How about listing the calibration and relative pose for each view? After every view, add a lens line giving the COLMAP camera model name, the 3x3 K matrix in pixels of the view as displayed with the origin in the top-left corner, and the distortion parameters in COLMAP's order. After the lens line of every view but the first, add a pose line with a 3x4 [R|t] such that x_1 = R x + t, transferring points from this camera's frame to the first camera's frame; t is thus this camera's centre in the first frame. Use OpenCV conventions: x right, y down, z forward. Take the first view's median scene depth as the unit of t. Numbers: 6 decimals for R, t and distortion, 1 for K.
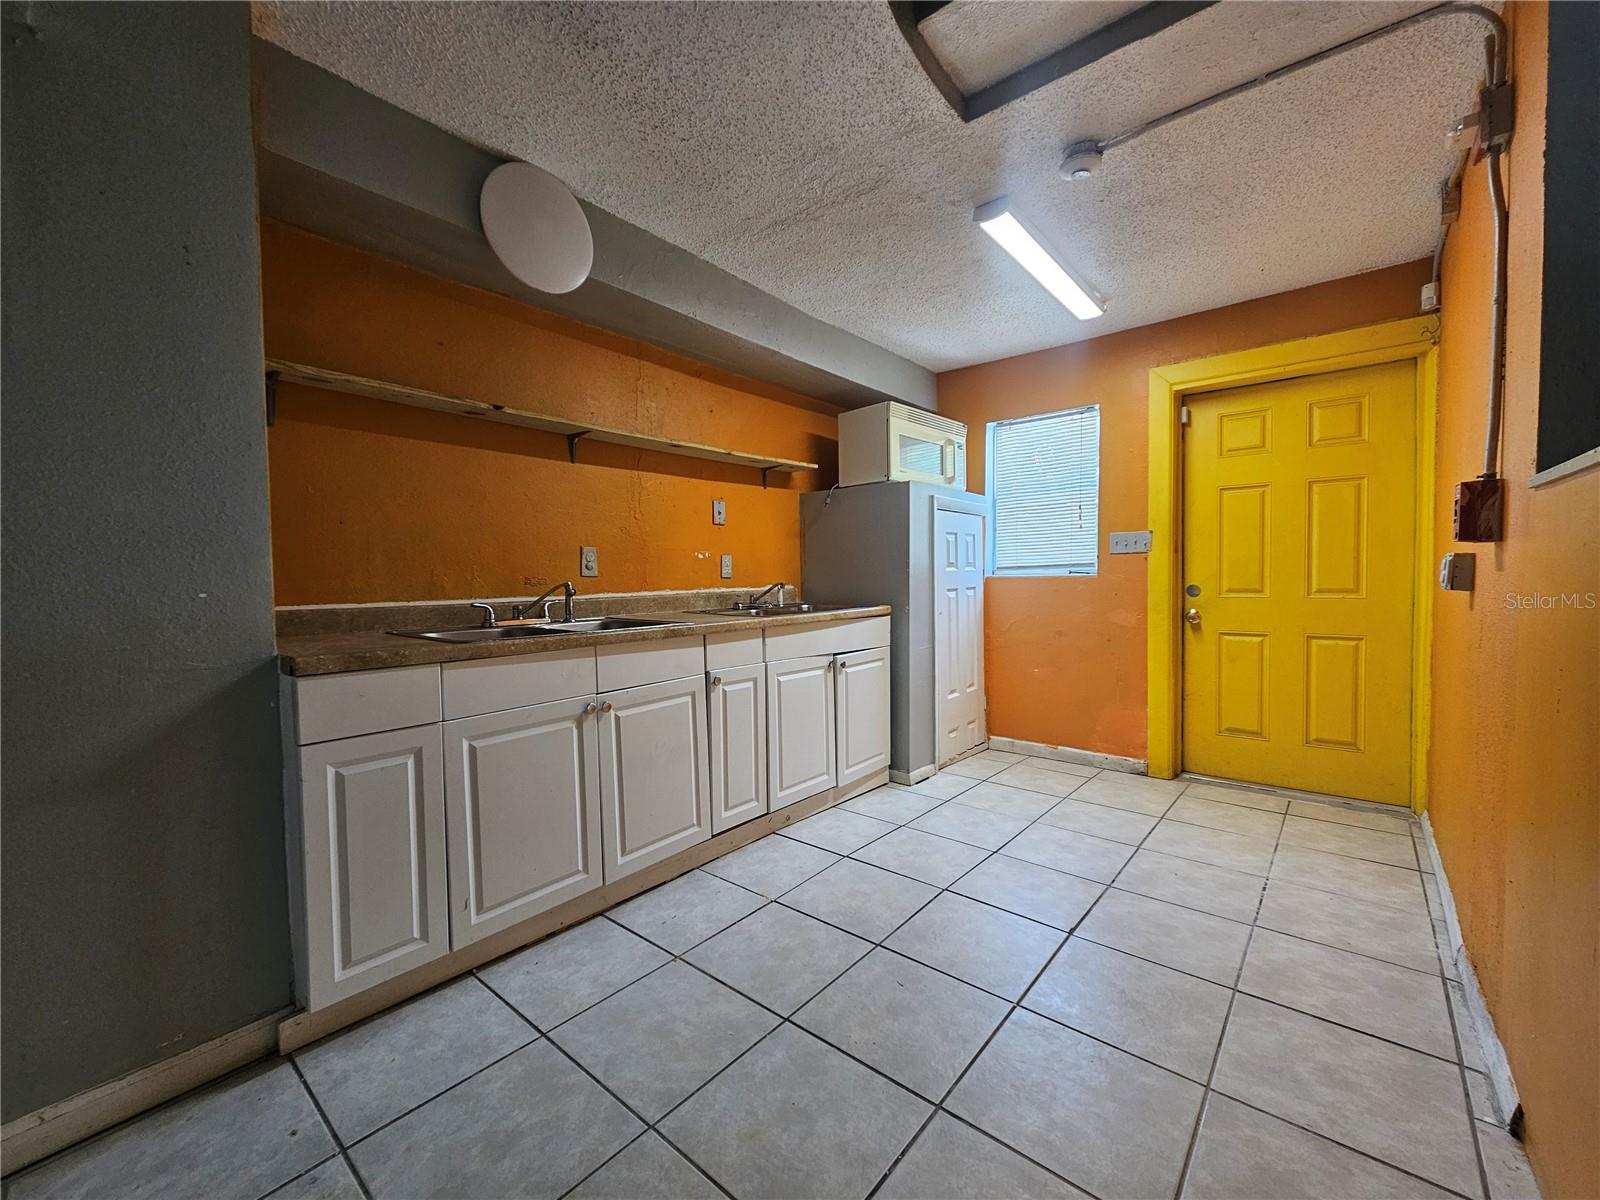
lens RADIAL K [[654.6, 0, 788.8], [0, 654.6, 597.7], [0, 0, 1]] dist [-0.000470, 0.000228]
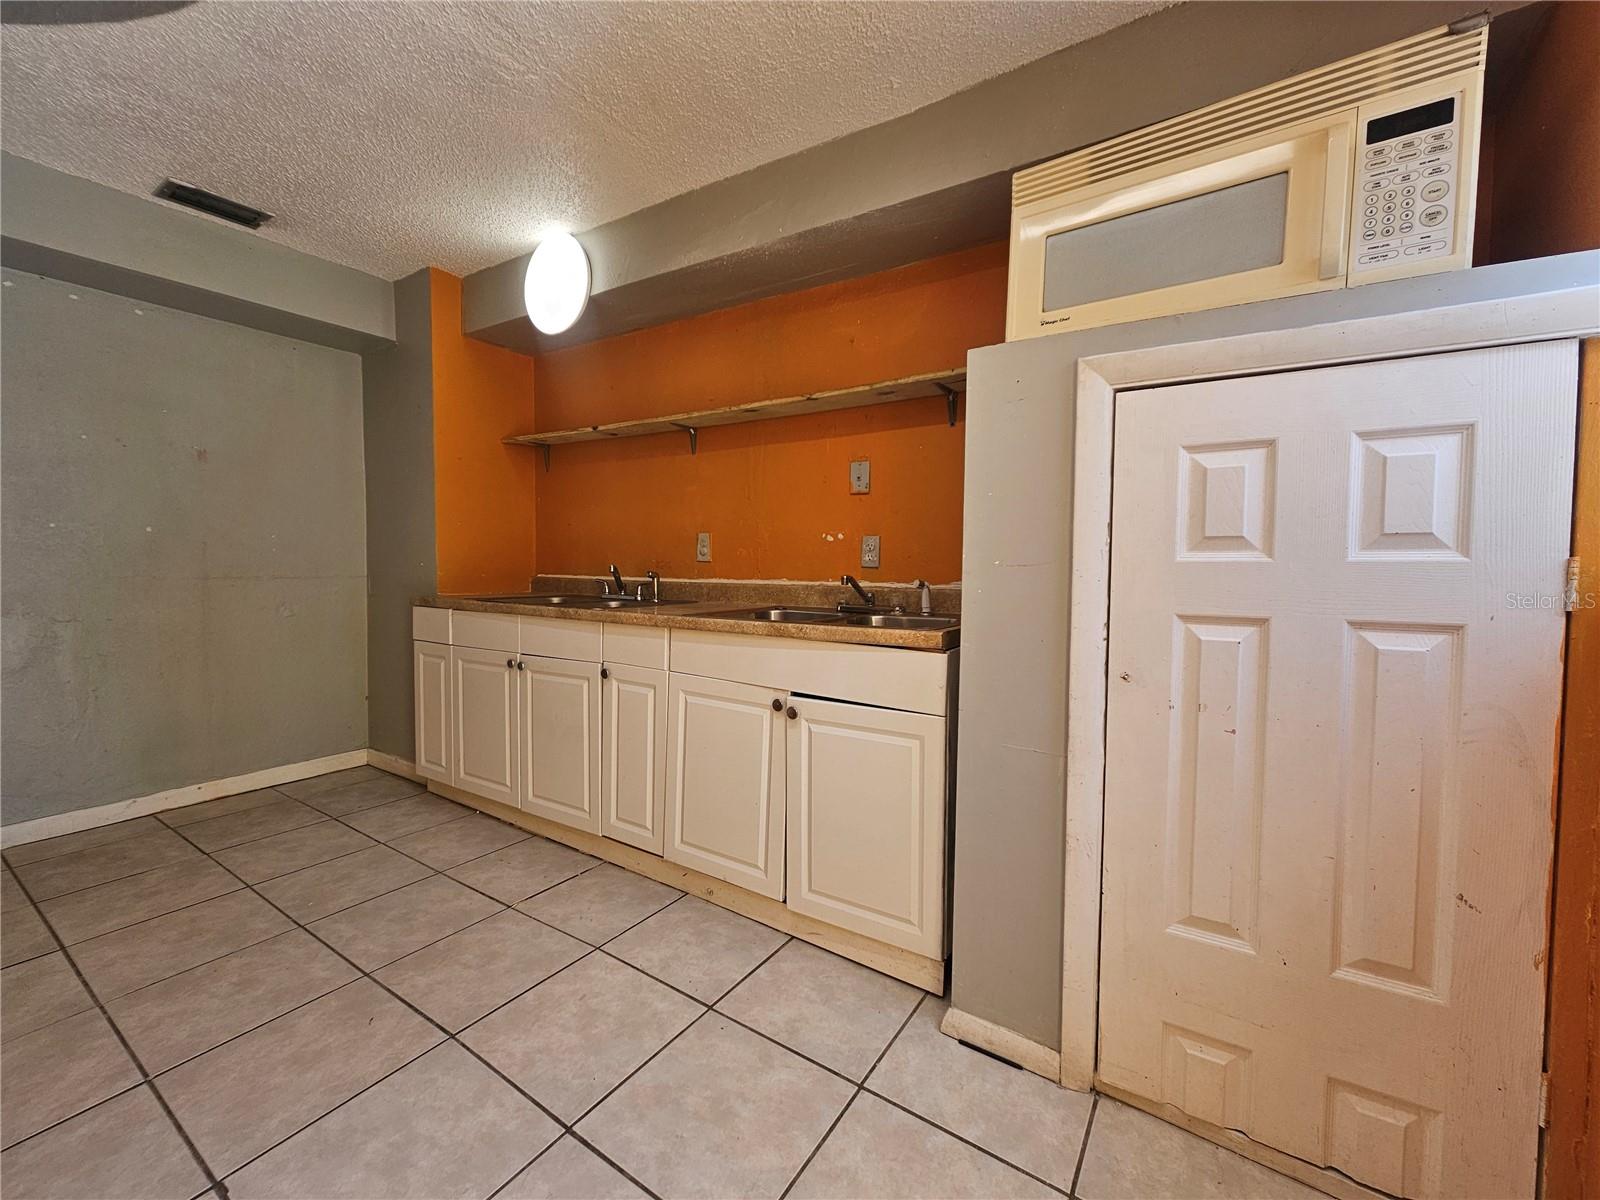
lens RADIAL K [[654.6, 0, 788.8], [0, 654.6, 597.7], [0, 0, 1]] dist [-0.000470, 0.000228]
pose [[0.120806, 0.060129, -0.990853, 0.774626], [-0.054001, 0.997084, 0.053923, -0.040324], [0.991206, 0.046993, 0.123701, 1.056818]]
